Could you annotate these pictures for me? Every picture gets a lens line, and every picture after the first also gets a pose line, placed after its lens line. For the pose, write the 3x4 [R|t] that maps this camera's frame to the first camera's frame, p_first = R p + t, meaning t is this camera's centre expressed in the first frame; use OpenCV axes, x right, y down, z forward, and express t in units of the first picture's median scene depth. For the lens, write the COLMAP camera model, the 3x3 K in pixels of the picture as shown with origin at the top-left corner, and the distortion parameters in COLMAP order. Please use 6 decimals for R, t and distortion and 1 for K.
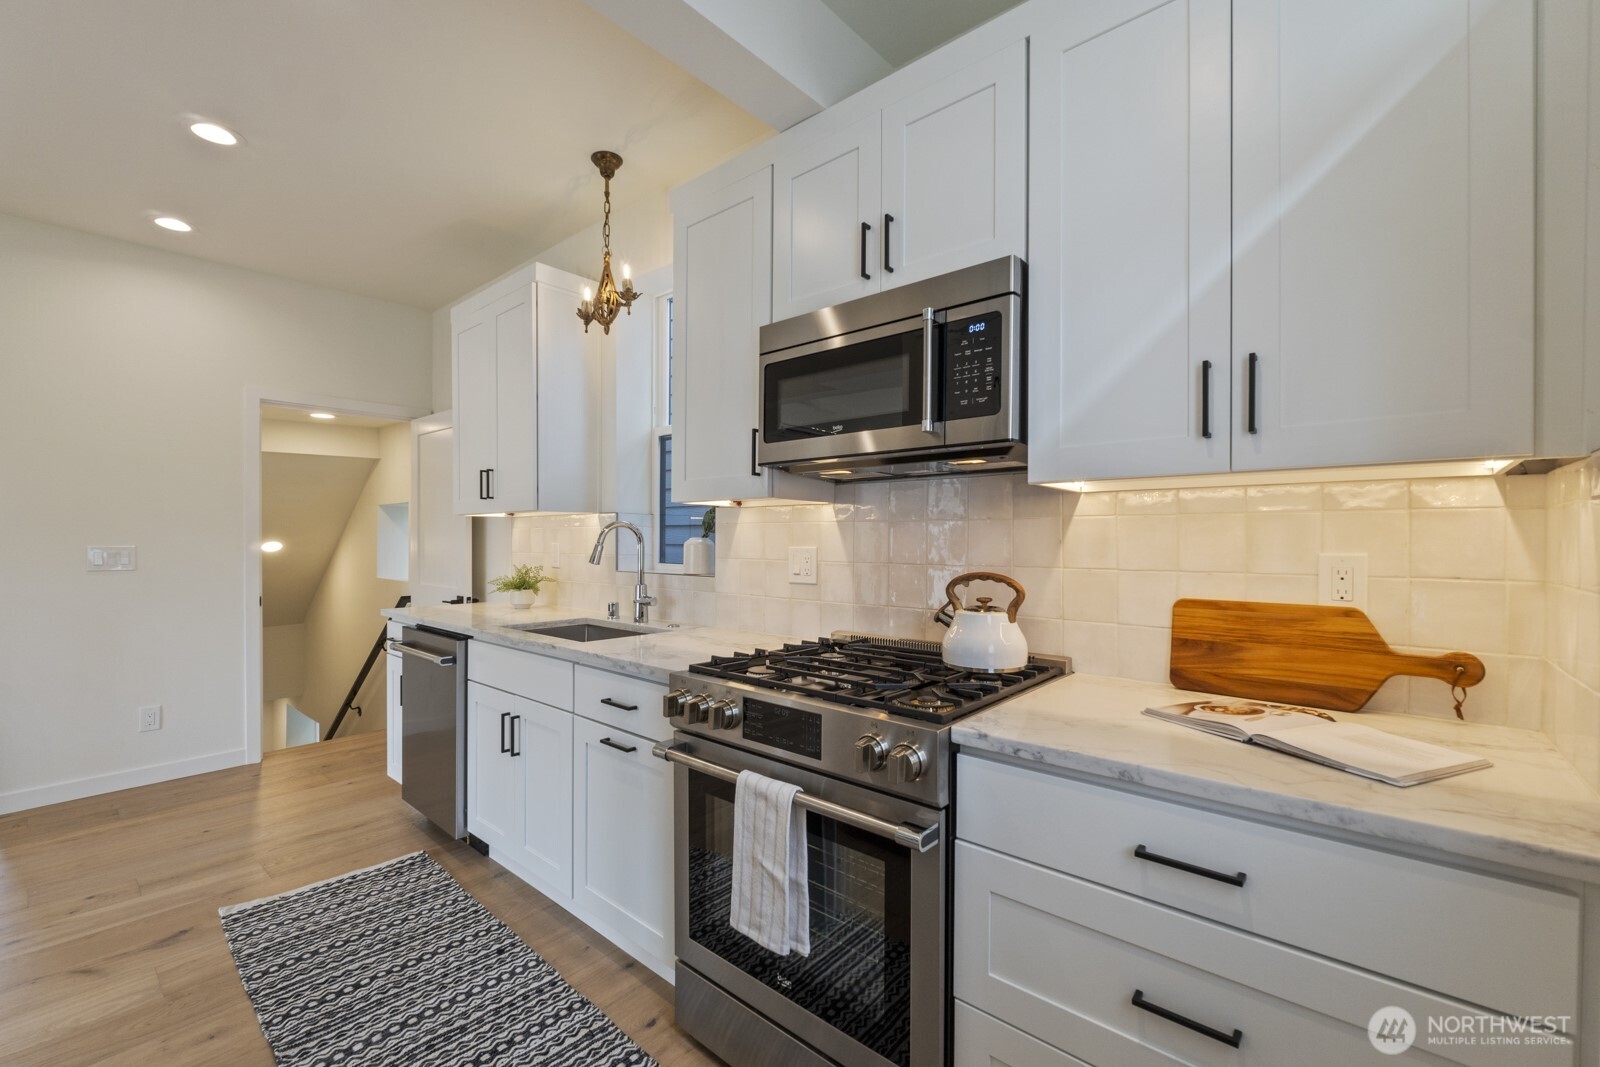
lens RADIAL K [[673.5, 0, 800.0], [0, 673.5, 533.5], [0, 0, 1]] dist [-0.008124, -0.000098]
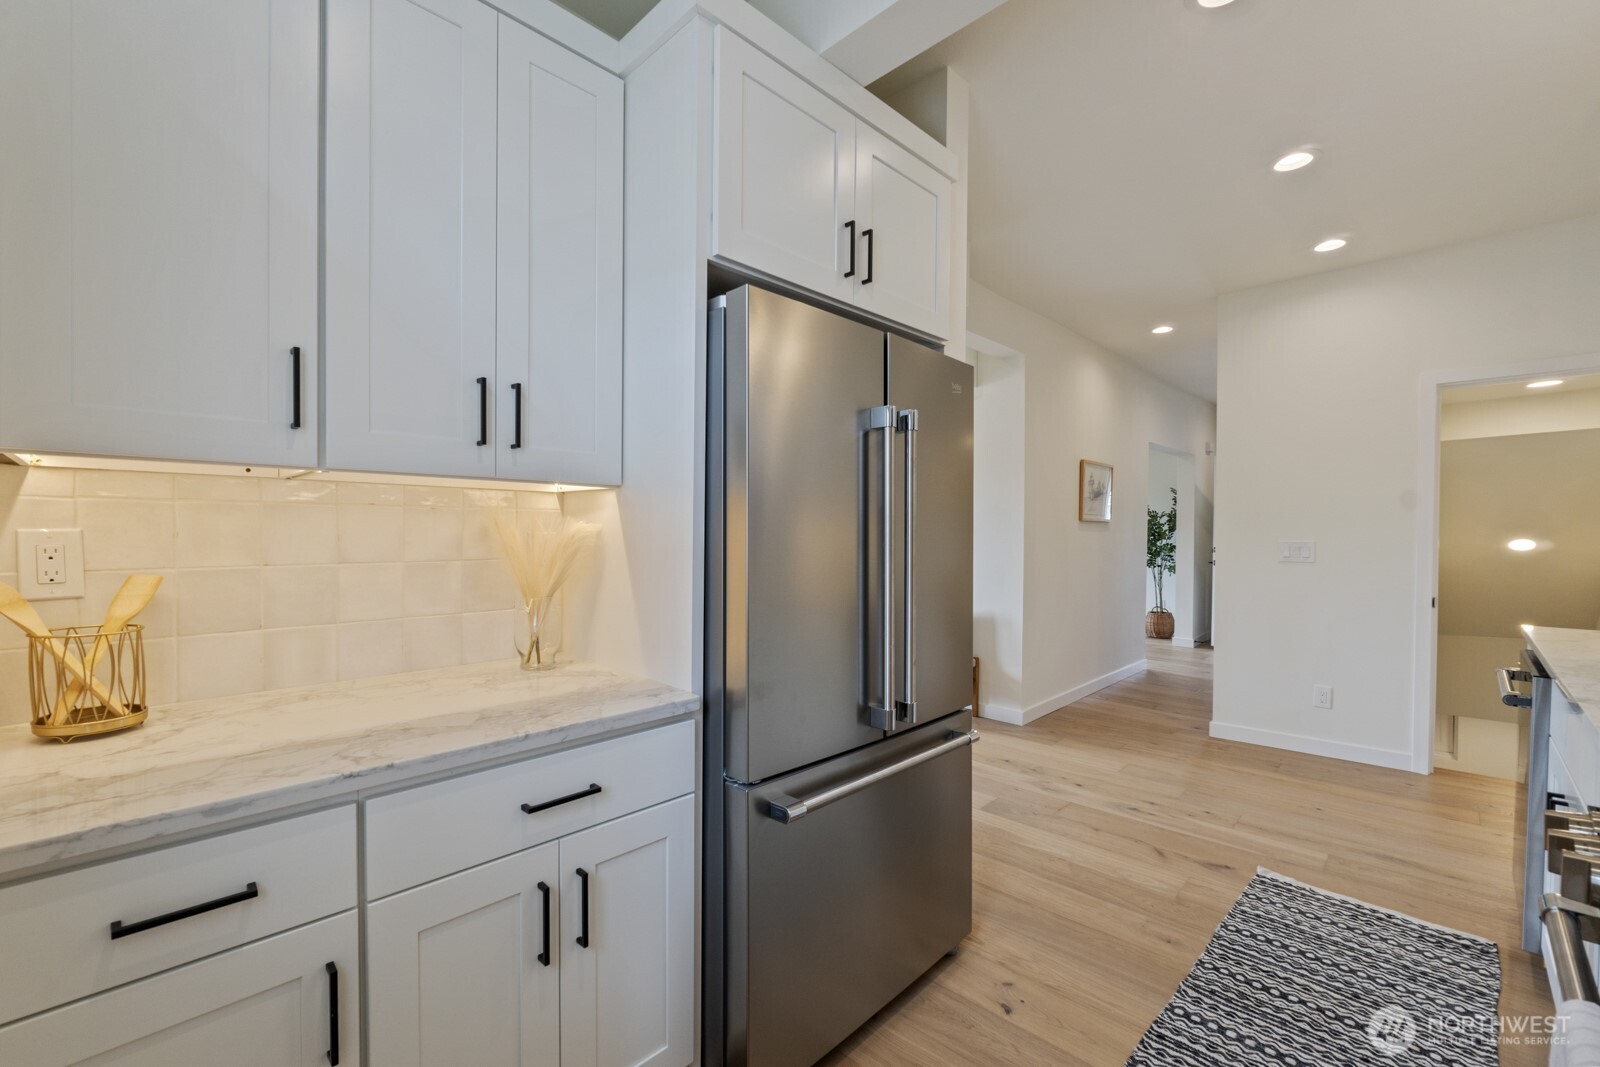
lens RADIAL K [[673.5, 0, 800.0], [0, 673.5, 533.5], [0, 0, 1]] dist [-0.008124, -0.000098]
pose [[-0.067155, -0.001957, -0.997741, 0.302812], [0.005482, 0.999982, -0.002331, 0.004034], [0.997728, -0.005626, -0.067143, 0.316790]]
